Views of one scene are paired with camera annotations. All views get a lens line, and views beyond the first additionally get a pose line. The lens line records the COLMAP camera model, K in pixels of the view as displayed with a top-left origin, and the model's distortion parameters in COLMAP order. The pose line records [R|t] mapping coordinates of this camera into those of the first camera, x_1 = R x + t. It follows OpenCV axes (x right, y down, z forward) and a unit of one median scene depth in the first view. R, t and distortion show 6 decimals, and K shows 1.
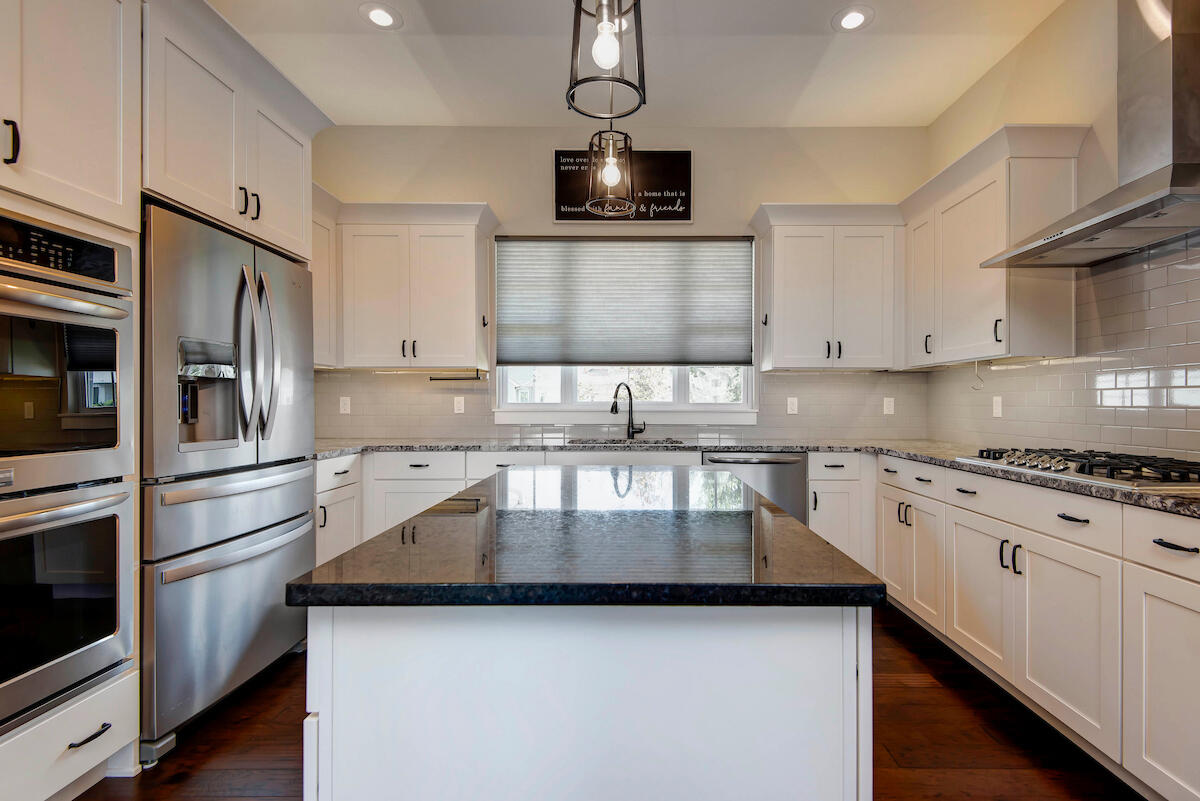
lens RADIAL K [[590.6, 0, 600.9], [0, 590.6, 396.9], [0, 0, 1]] dist [0.002341, -0.007347]
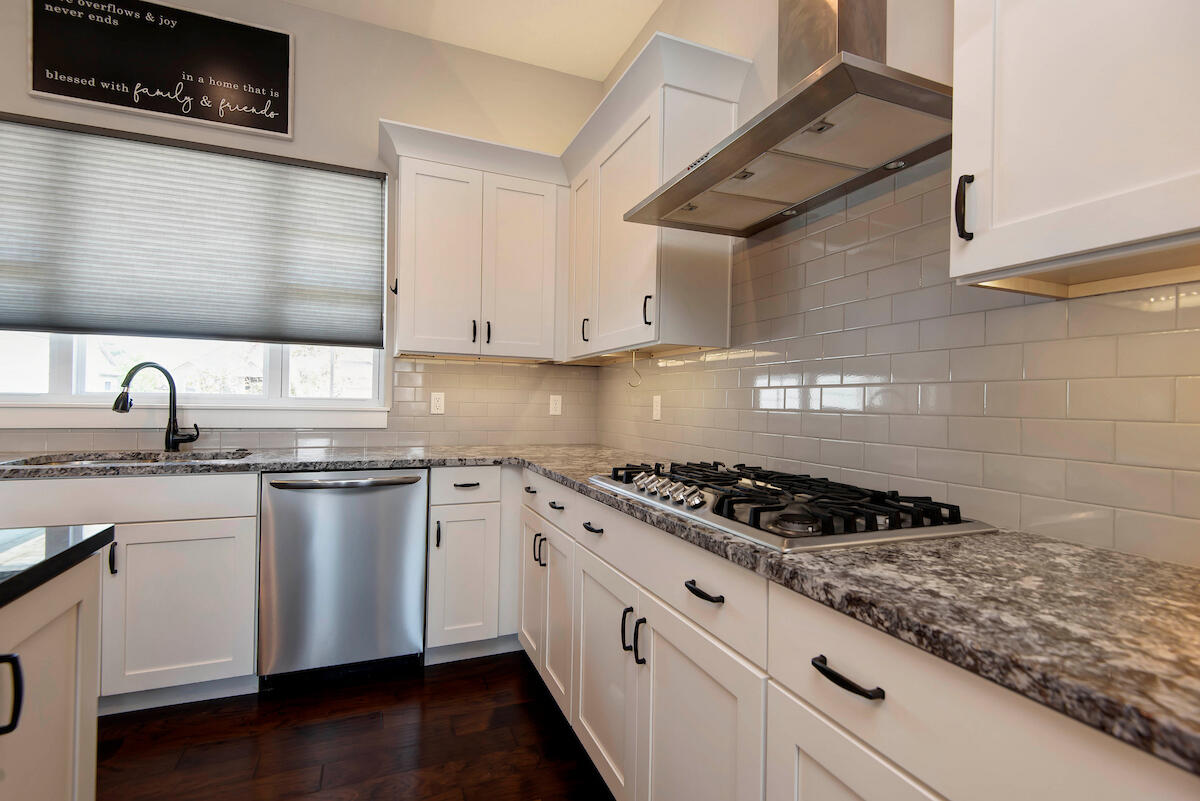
lens RADIAL K [[557.8, 0, 587.9], [0, 557.8, 395.7], [0, 0, 1]] dist [0.011399, -0.006471]
pose [[0.923241, 0.018368, 0.383781, 0.259501], [-0.018642, 0.999822, -0.003008, 0.004085], [-0.383768, -0.004377, 0.923419, 0.286649]]
